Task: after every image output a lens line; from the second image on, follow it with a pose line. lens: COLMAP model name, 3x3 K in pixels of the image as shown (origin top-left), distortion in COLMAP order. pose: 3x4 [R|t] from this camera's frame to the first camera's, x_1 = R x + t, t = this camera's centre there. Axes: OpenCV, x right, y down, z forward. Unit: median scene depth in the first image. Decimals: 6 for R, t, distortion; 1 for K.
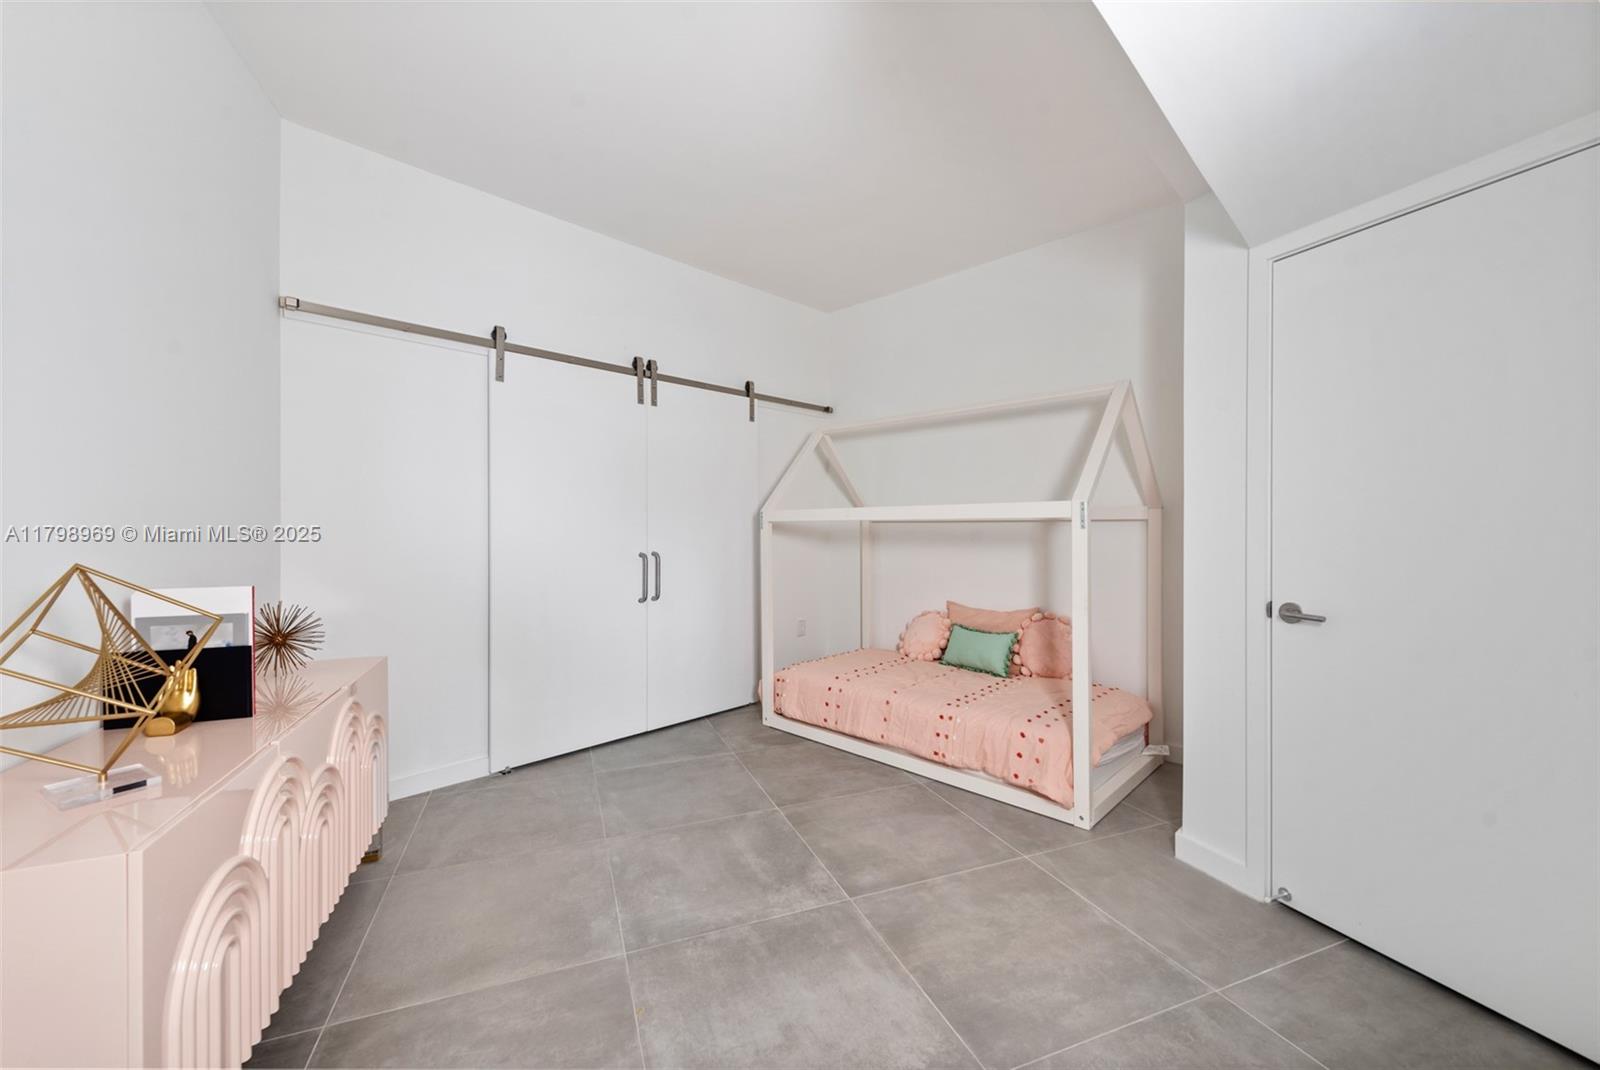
lens RADIAL K [[630.9, 0, 792.9], [0, 630.9, 529.9], [0, 0, 1]] dist [0.013793, -0.006970]
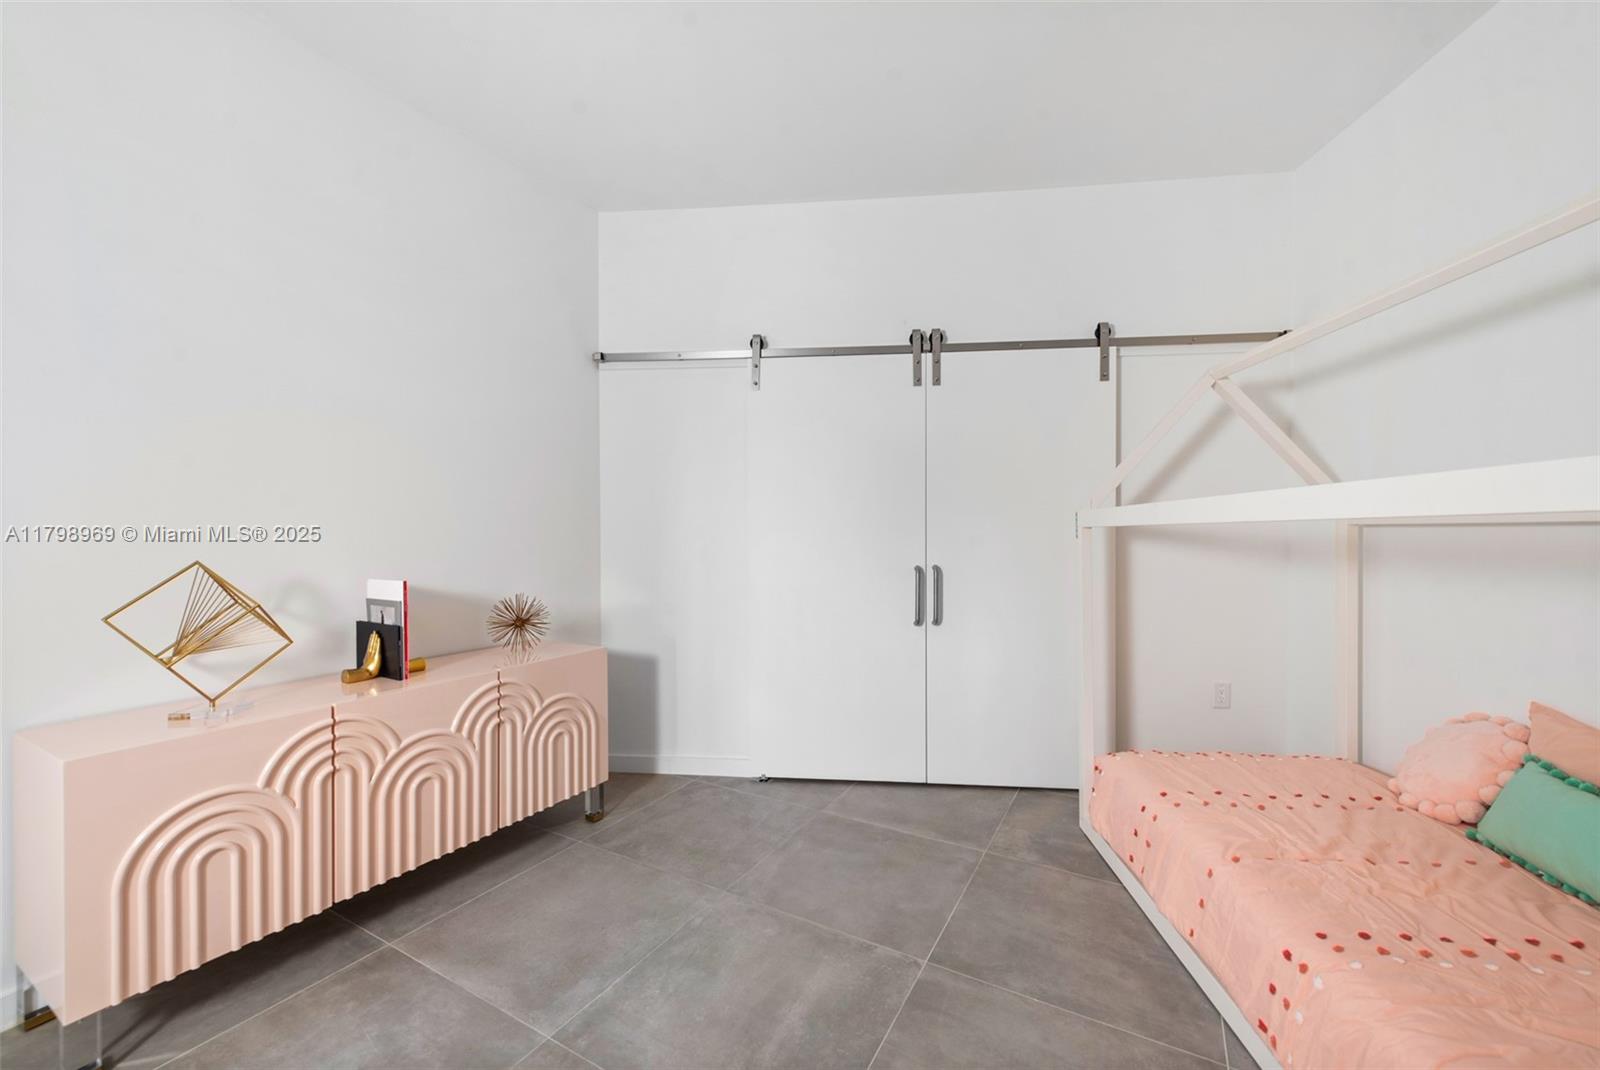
lens RADIAL K [[630.9, 0, 792.9], [0, 630.9, 529.9], [0, 0, 1]] dist [0.013793, -0.006970]
pose [[0.633173, 0.003621, -0.774002, 0.336935], [-0.004211, 0.999990, 0.001233, -0.011380], [0.773999, 0.002479, 0.633182, 0.395131]]
